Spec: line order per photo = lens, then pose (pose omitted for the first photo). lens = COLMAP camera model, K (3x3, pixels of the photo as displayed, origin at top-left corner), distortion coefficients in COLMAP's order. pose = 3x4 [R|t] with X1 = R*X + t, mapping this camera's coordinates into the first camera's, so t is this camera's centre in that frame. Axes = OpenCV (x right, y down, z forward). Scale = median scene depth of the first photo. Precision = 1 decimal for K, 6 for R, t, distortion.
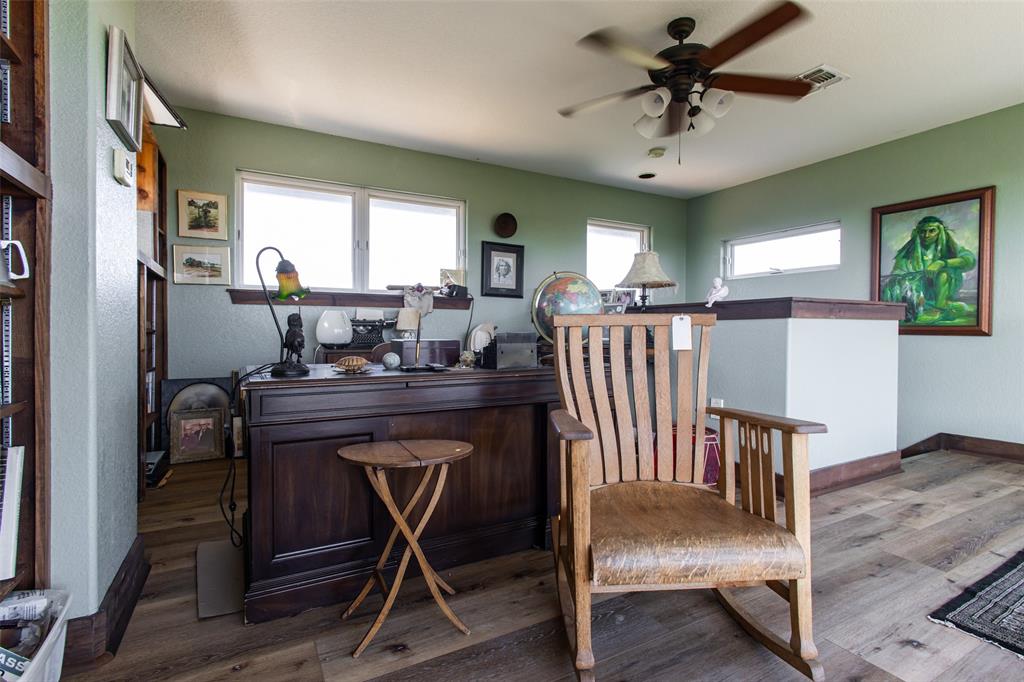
lens RADIAL K [[474.6, 0, 509.8], [0, 474.6, 335.3], [0, 0, 1]] dist [-0.000835, 0.001315]
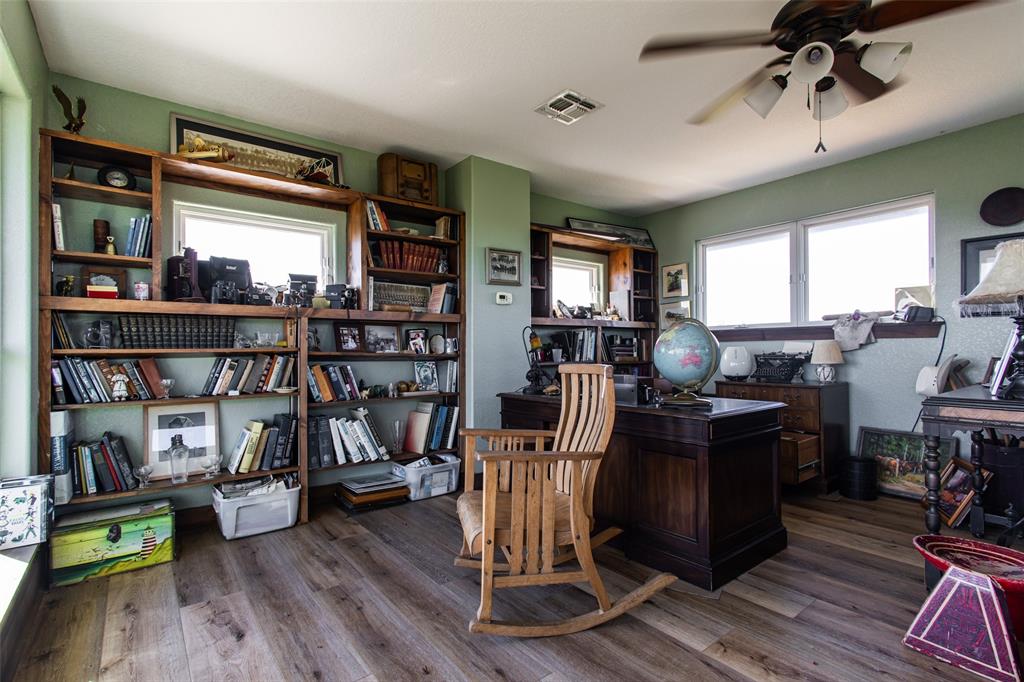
lens RADIAL K [[474.6, 0, 508.6], [0, 474.6, 346.8], [0, 0, 1]] dist [-0.000835, 0.001315]
pose [[0.150061, -0.009973, -0.988626, 0.575631], [-0.004459, 0.999932, -0.010764, -0.031223], [0.988667, 0.006024, 0.150007, 0.246216]]
